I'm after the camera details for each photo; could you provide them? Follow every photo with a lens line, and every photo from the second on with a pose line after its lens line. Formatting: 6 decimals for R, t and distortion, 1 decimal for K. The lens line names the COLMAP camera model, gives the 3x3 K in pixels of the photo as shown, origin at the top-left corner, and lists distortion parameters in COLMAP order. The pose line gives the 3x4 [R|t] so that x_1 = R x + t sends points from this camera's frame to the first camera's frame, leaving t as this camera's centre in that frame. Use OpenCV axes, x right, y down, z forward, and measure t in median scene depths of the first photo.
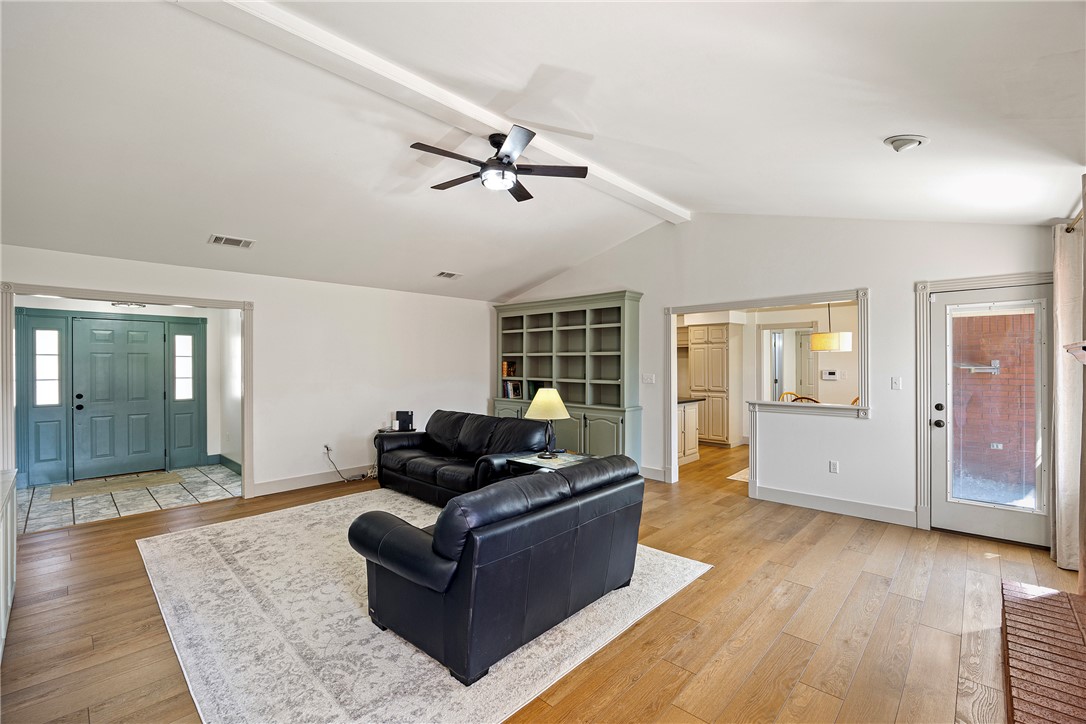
lens RADIAL K [[462.5, 0, 545.6], [0, 462.5, 364.6], [0, 0, 1]] dist [-0.028119, 0.000004]
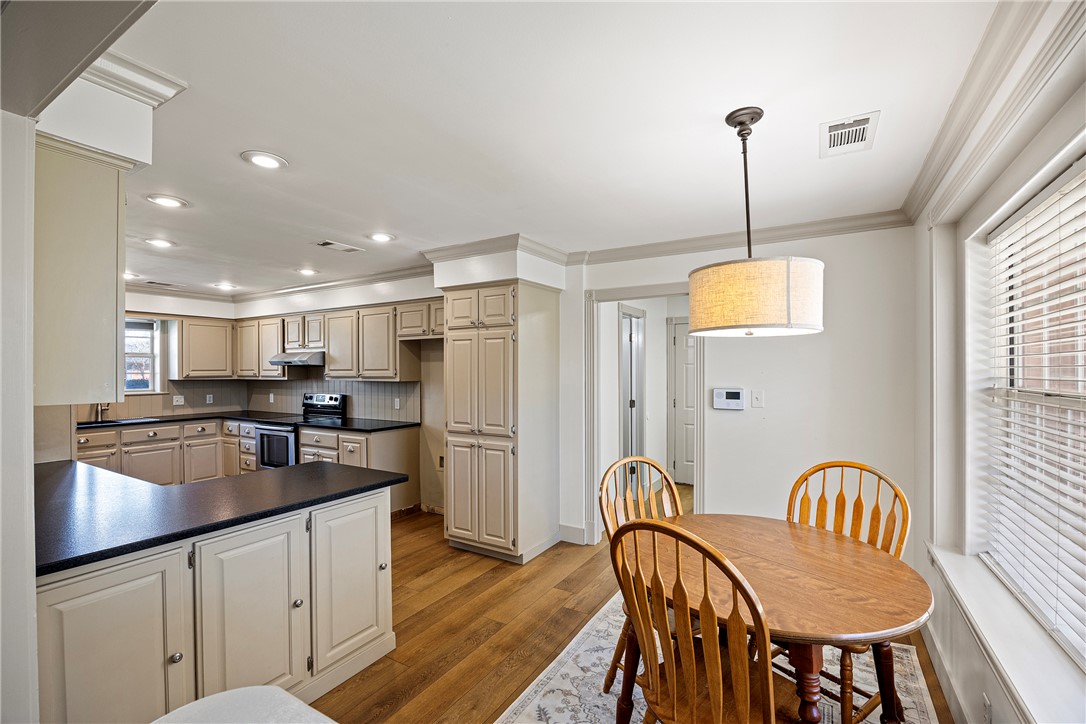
lens RADIAL K [[470.6, 0, 545.9], [0, 470.6, 370.6], [0, 0, 1]] dist [-0.011216, 0.000181]
pose [[0.974676, 0.001118, 0.223621, 0.449308], [-0.000466, 0.999995, -0.002967, -0.004045], [-0.223623, 0.002788, 0.974672, 0.772577]]
